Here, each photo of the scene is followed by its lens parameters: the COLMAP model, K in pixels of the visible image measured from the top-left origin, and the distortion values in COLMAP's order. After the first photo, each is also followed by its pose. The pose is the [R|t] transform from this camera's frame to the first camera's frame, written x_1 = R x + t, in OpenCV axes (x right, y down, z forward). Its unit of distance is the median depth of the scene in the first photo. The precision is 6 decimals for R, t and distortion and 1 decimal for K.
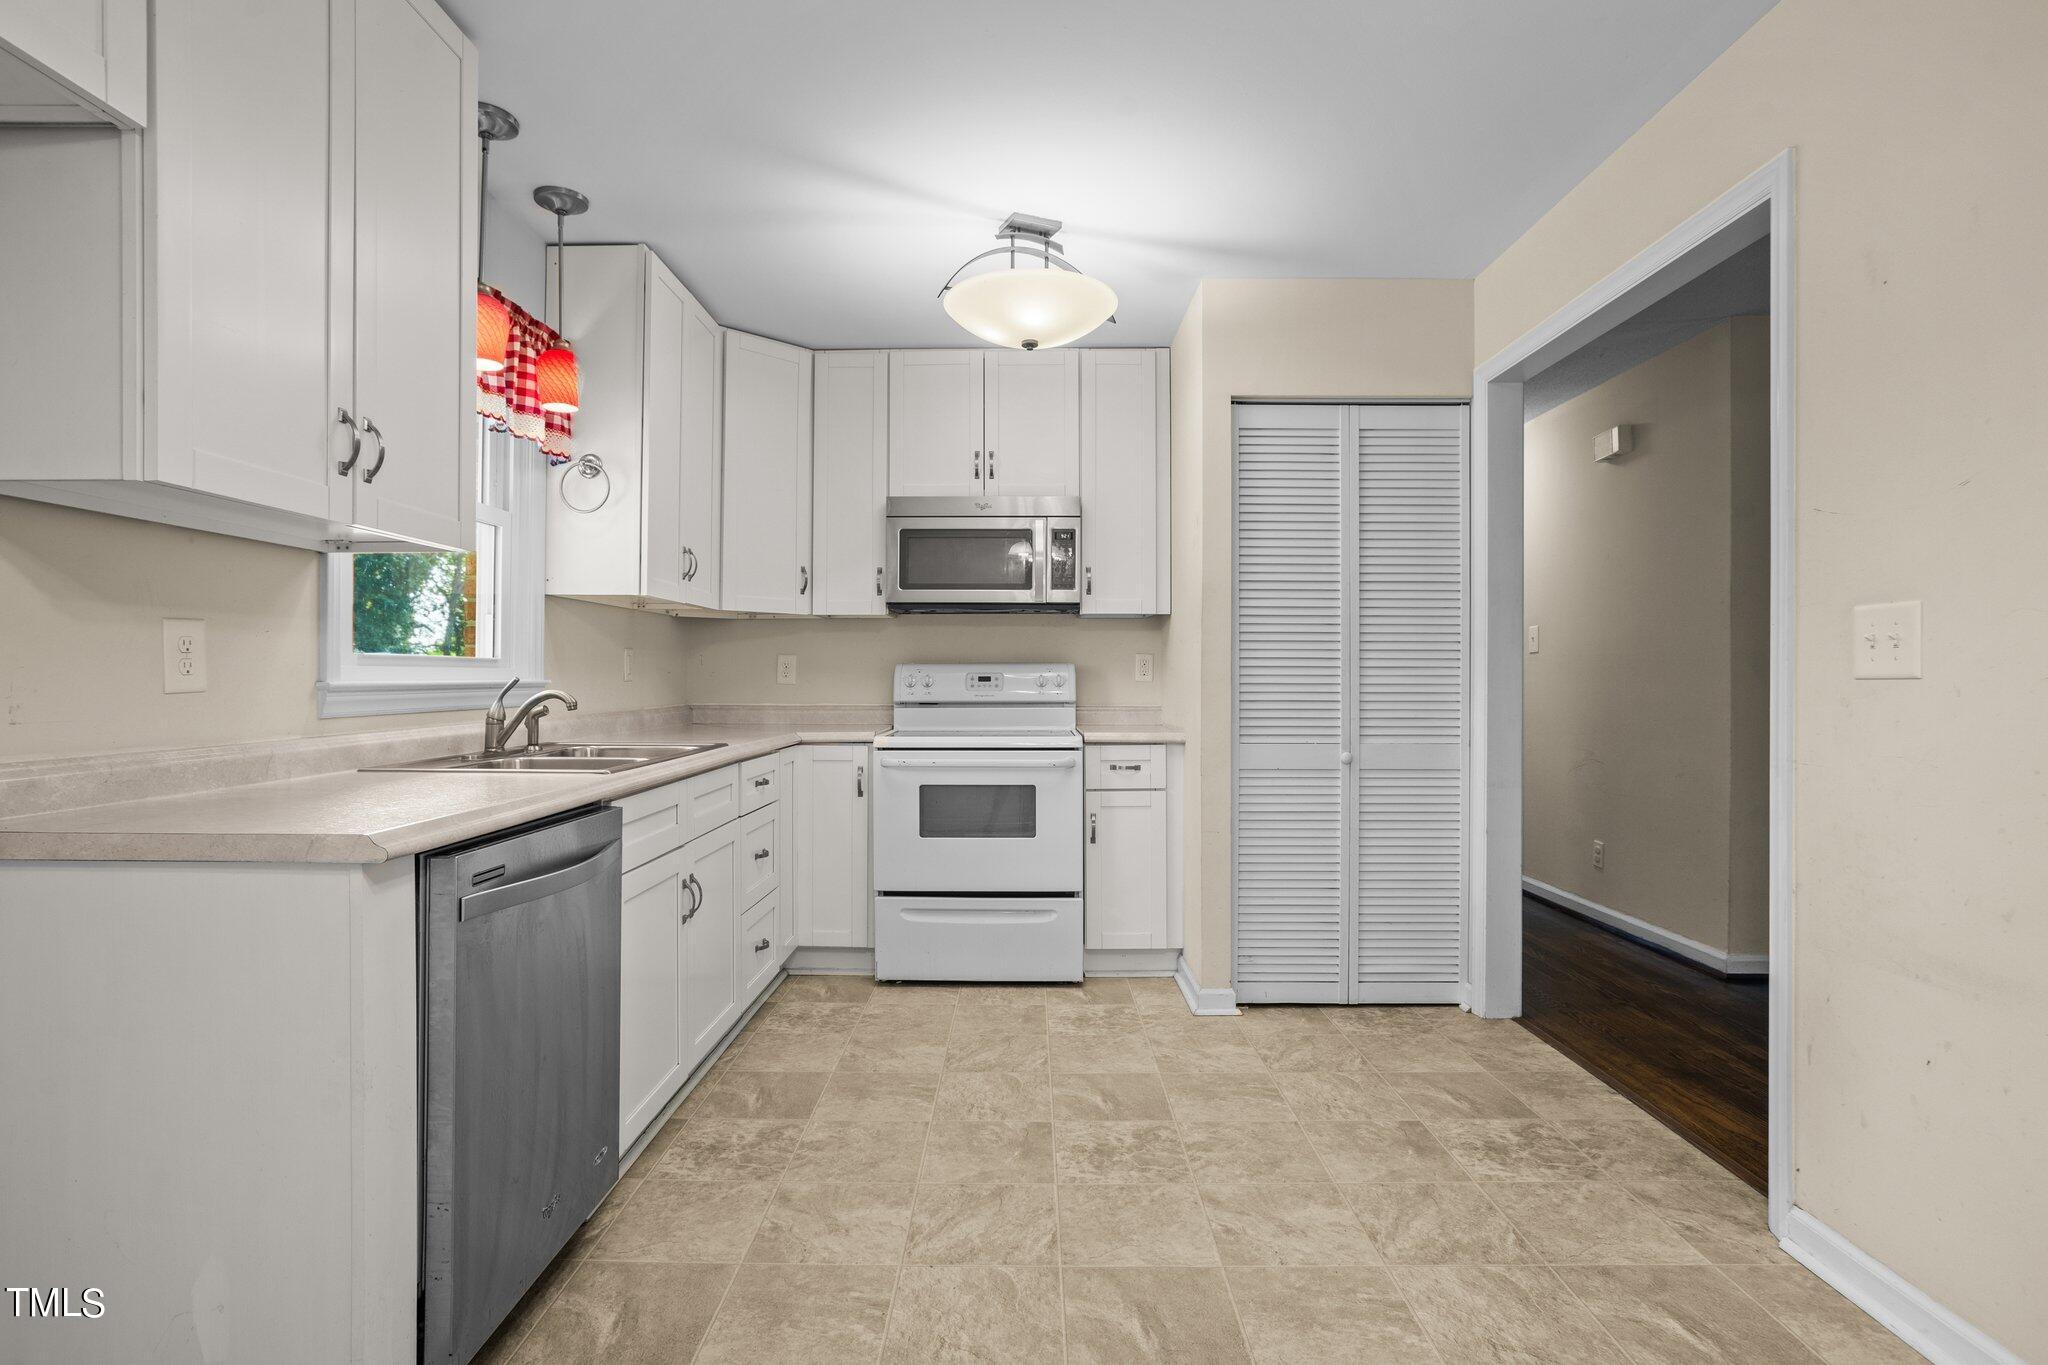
lens RADIAL K [[994.4, 0, 1013.7], [0, 994.4, 680.5], [0, 0, 1]] dist [-0.064333, 0.034629]
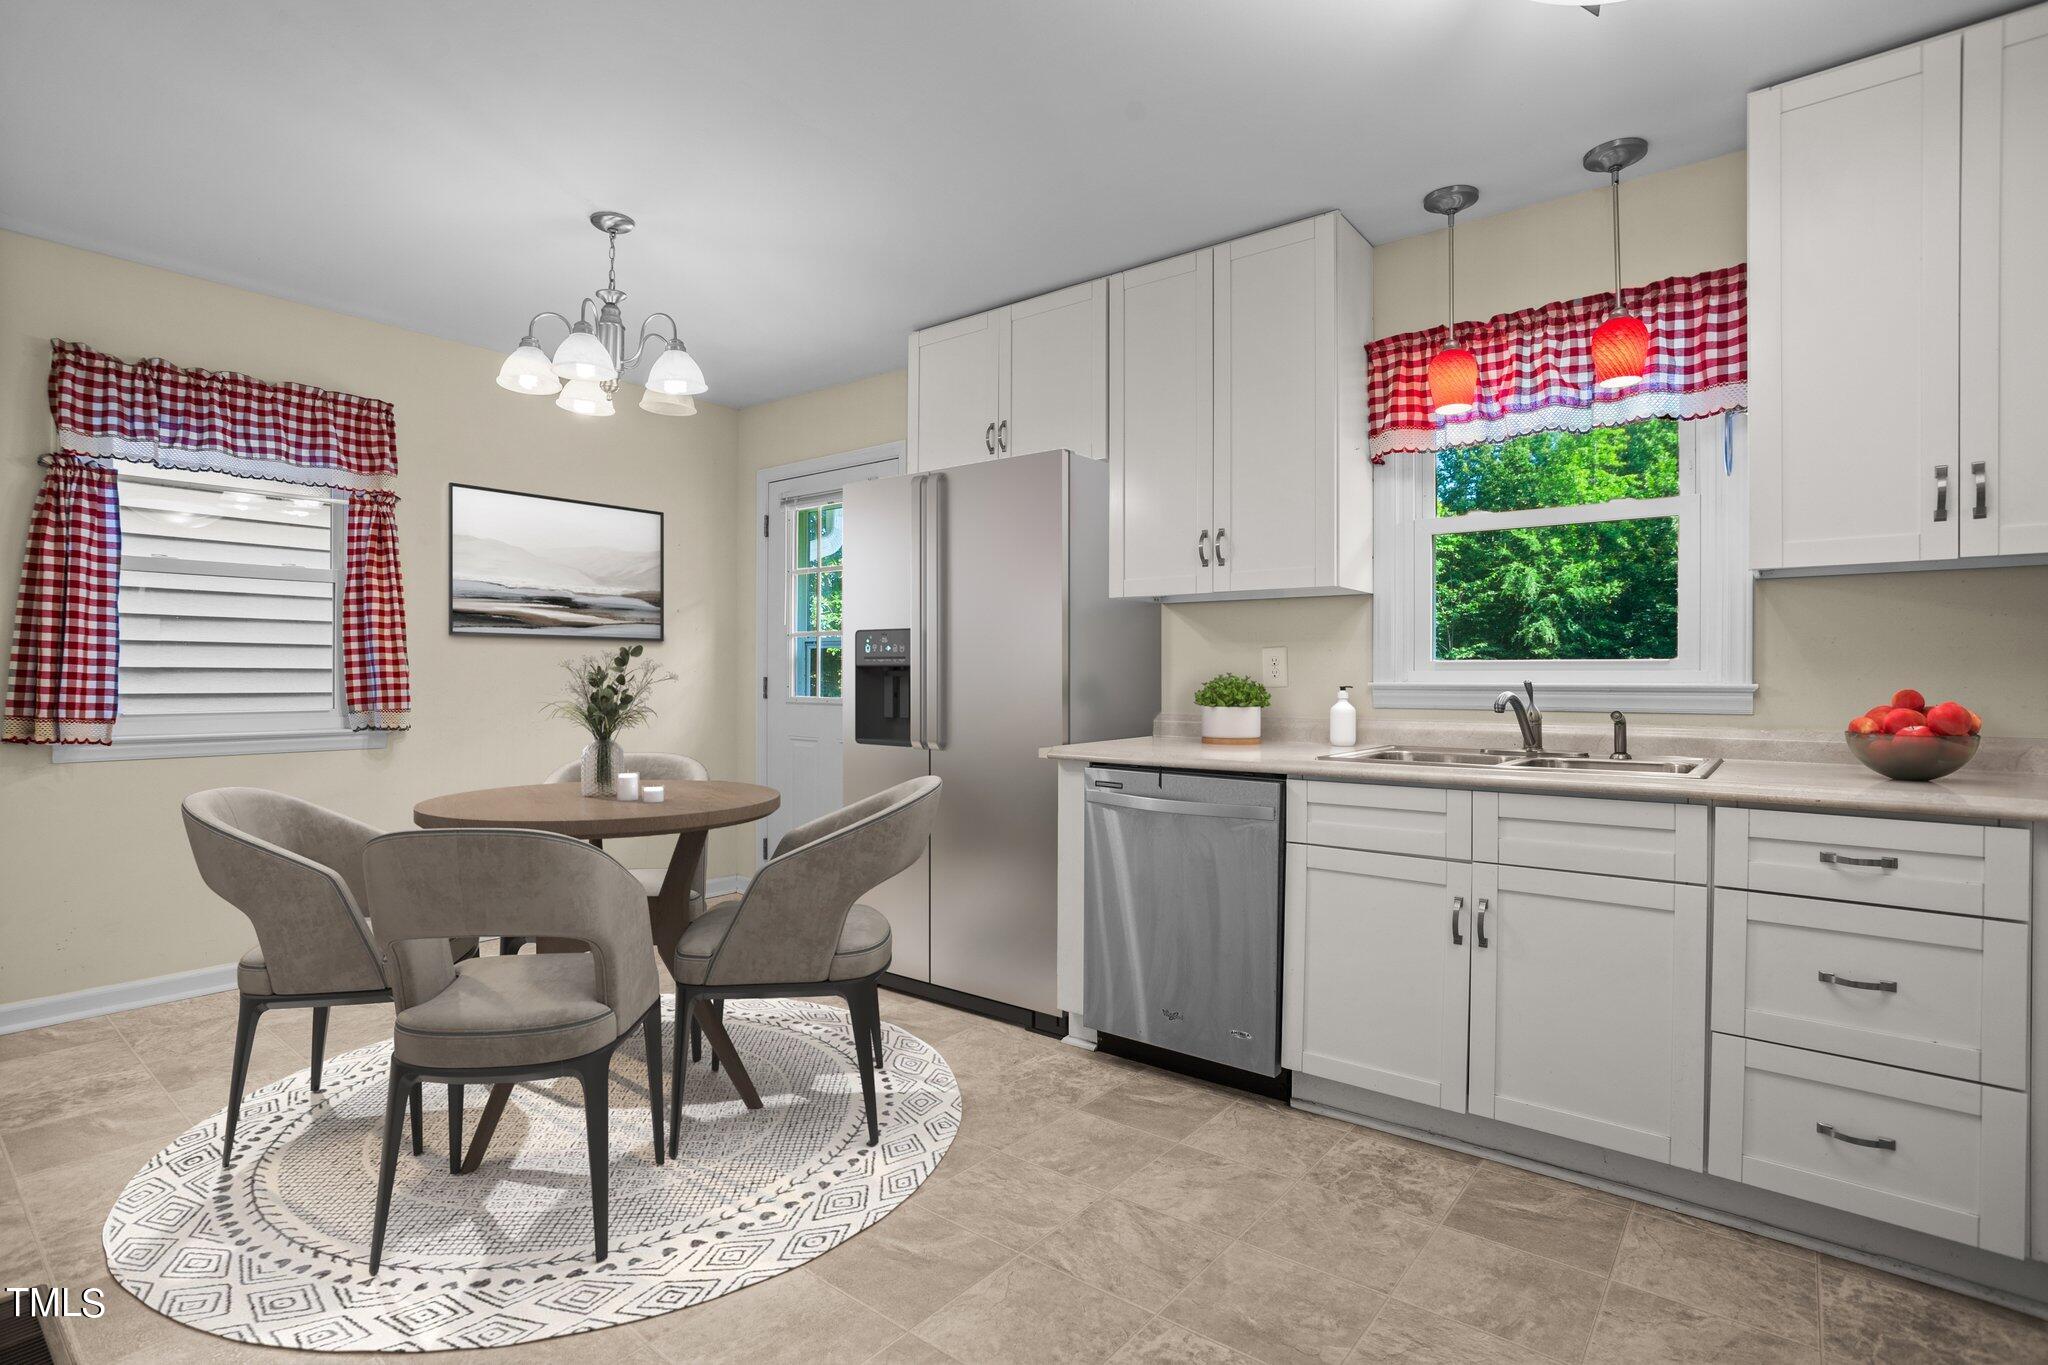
lens RADIAL K [[994.4, 0, 1013.7], [0, 994.4, 680.5], [0, 0, 1]] dist [-0.064333, 0.034629]
pose [[-0.618231, -0.002142, -0.785993, 0.634453], [-0.007223, 0.999970, 0.002956, -0.001975], [0.785963, 0.007504, -0.618228, 1.200981]]
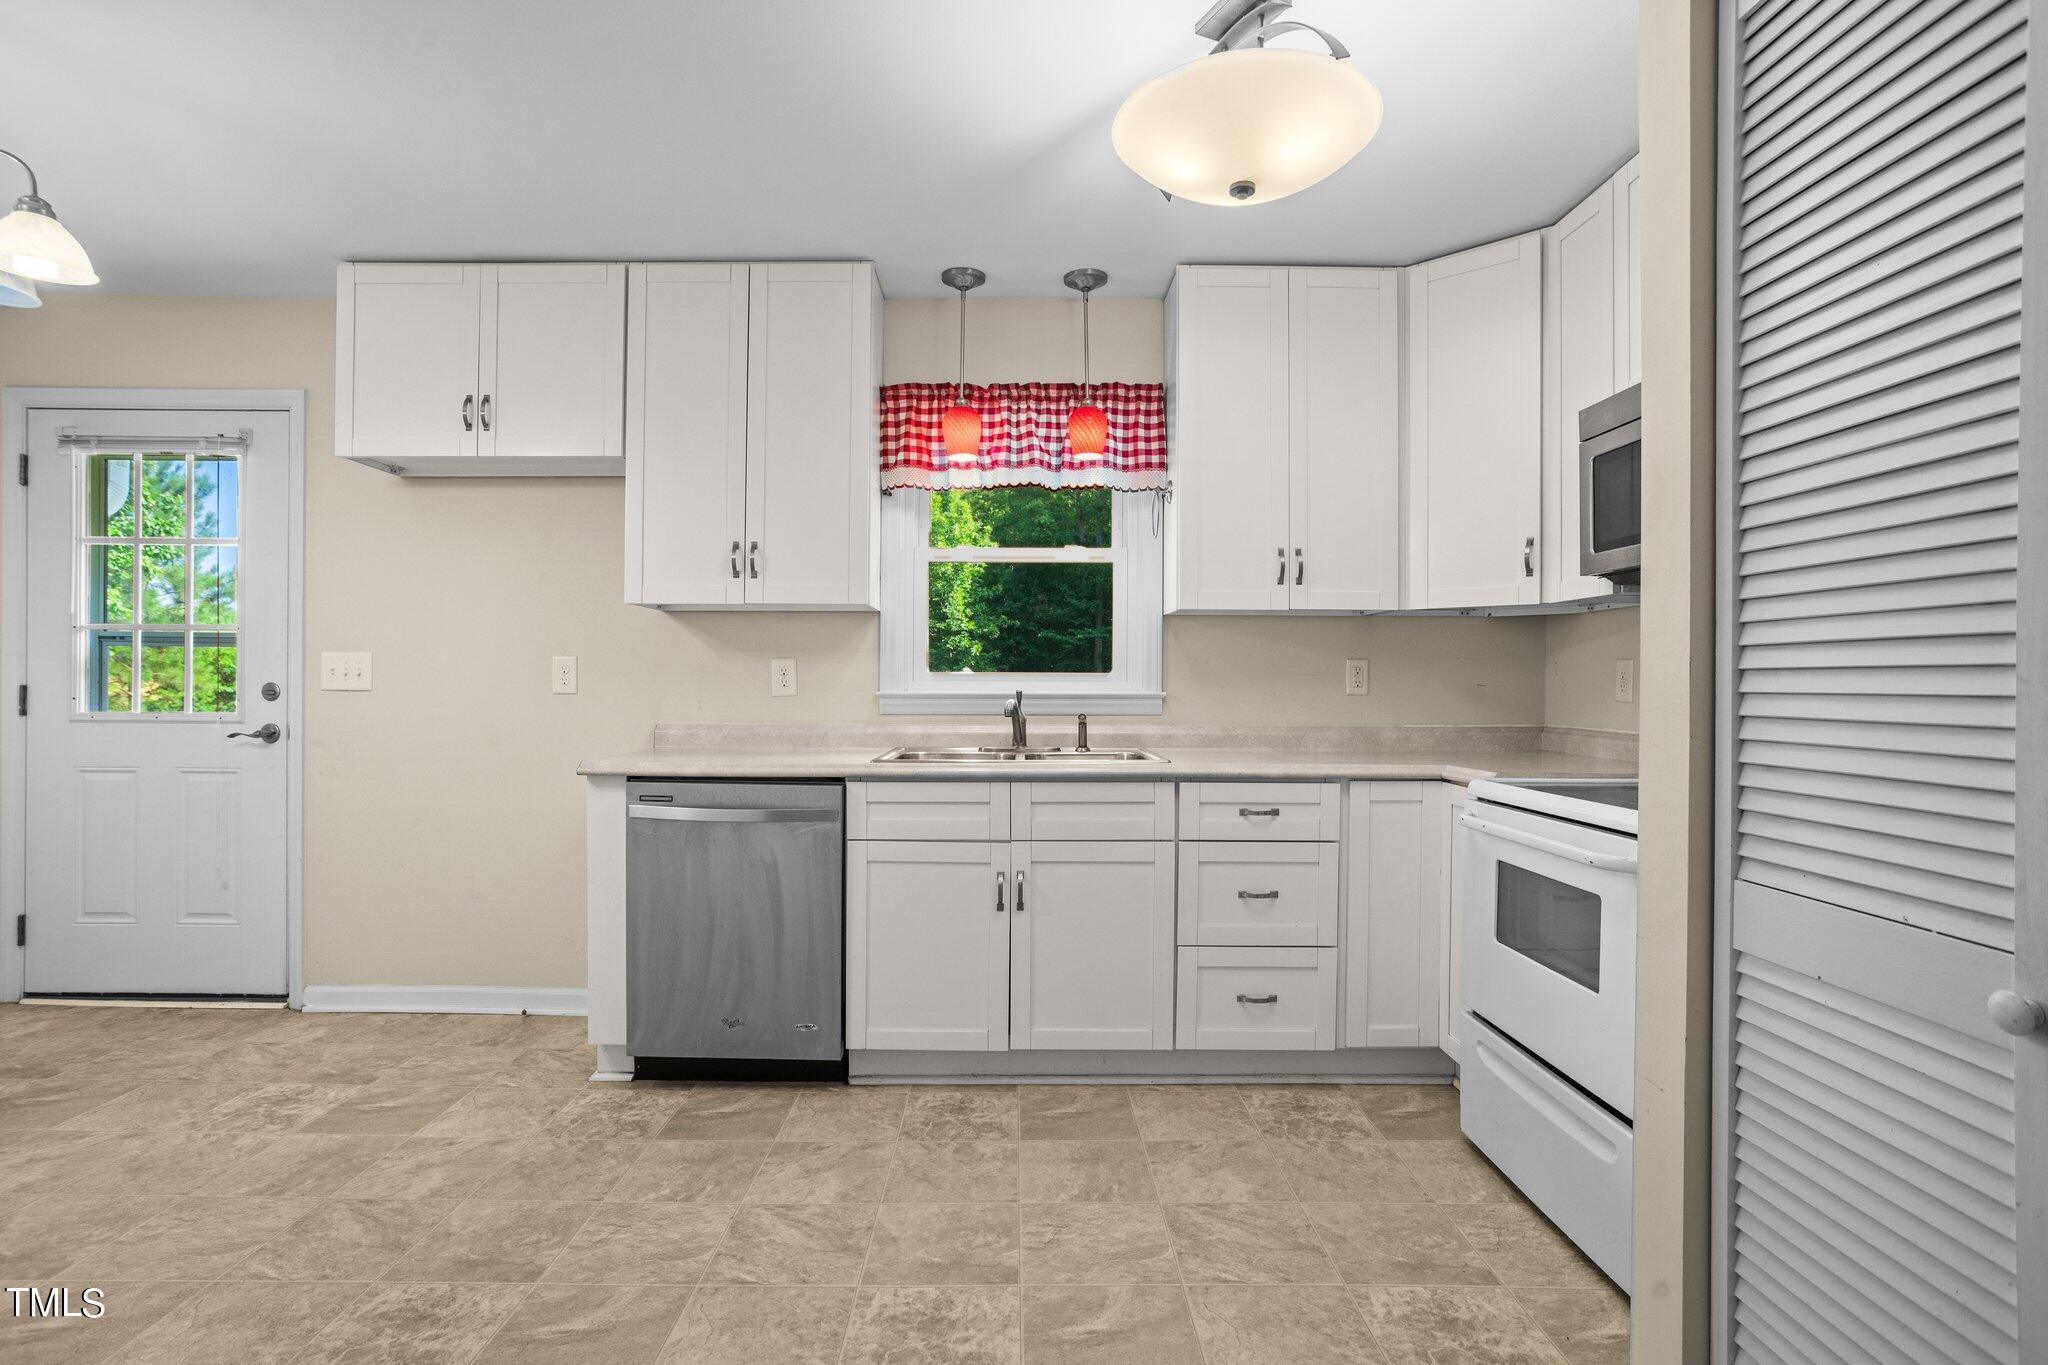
lens RADIAL K [[1008.9, 0, 1014.3], [0, 1008.9, 684.7], [0, 0, 1]] dist [-0.063972, 0.037753]
pose [[0.014314, -0.001611, -0.999896, 0.781104], [-0.006856, 0.999975, -0.001710, -0.006995], [0.999874, 0.006880, 0.014303, 0.965270]]
